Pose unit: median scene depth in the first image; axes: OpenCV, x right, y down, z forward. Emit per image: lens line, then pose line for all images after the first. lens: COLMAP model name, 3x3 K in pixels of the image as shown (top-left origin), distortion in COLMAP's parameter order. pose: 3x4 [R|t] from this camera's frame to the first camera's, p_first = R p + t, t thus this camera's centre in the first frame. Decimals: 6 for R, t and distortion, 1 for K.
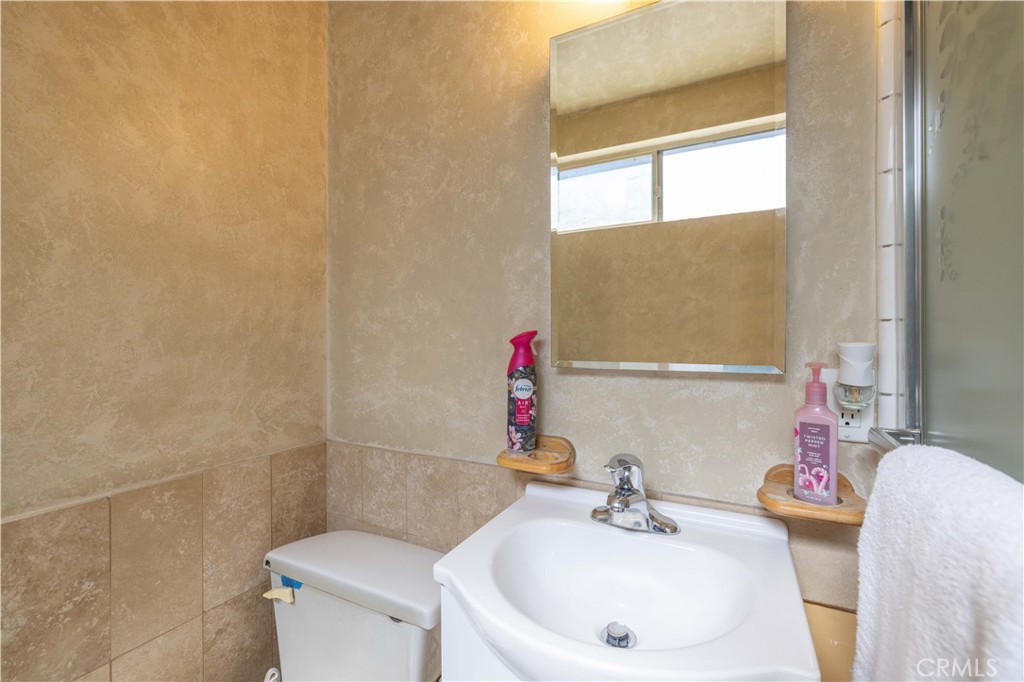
lens RADIAL K [[437.1, 0, 518.6], [0, 437.1, 335.9], [0, 0, 1]] dist [-0.003504, 0.000348]
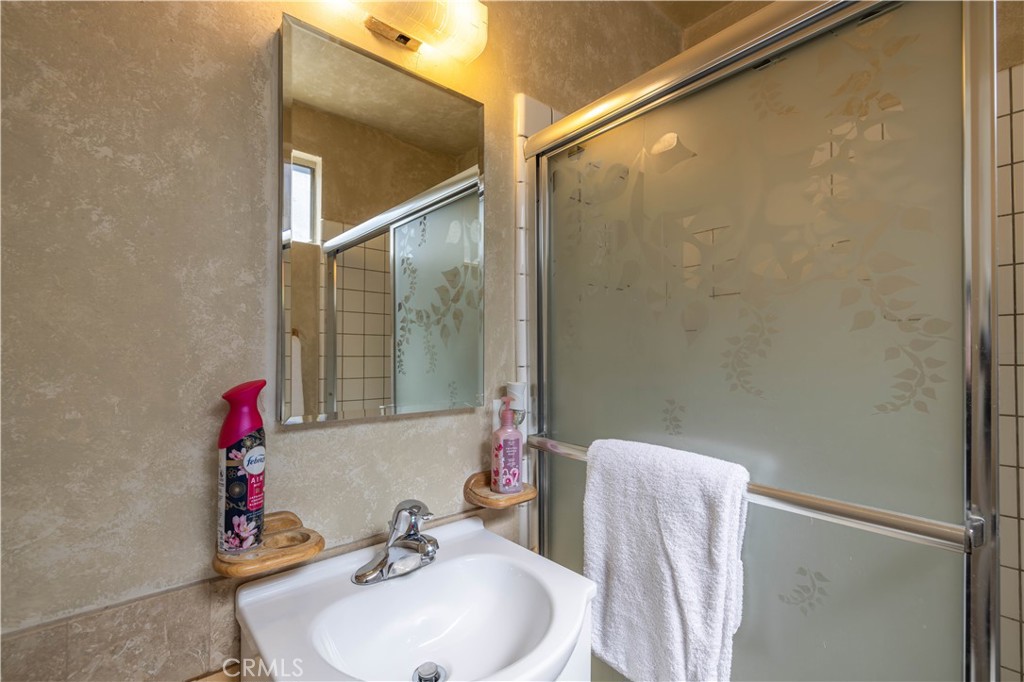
lens RADIAL K [[437.1, 0, 517.5], [0, 437.1, 351.9], [0, 0, 1]] dist [-0.003504, 0.000348]
pose [[0.382293, 0.015057, 0.923918, -0.505329], [-0.002659, 0.999881, -0.015195, -0.051343], [-0.924037, 0.003352, 0.382288, 0.312404]]
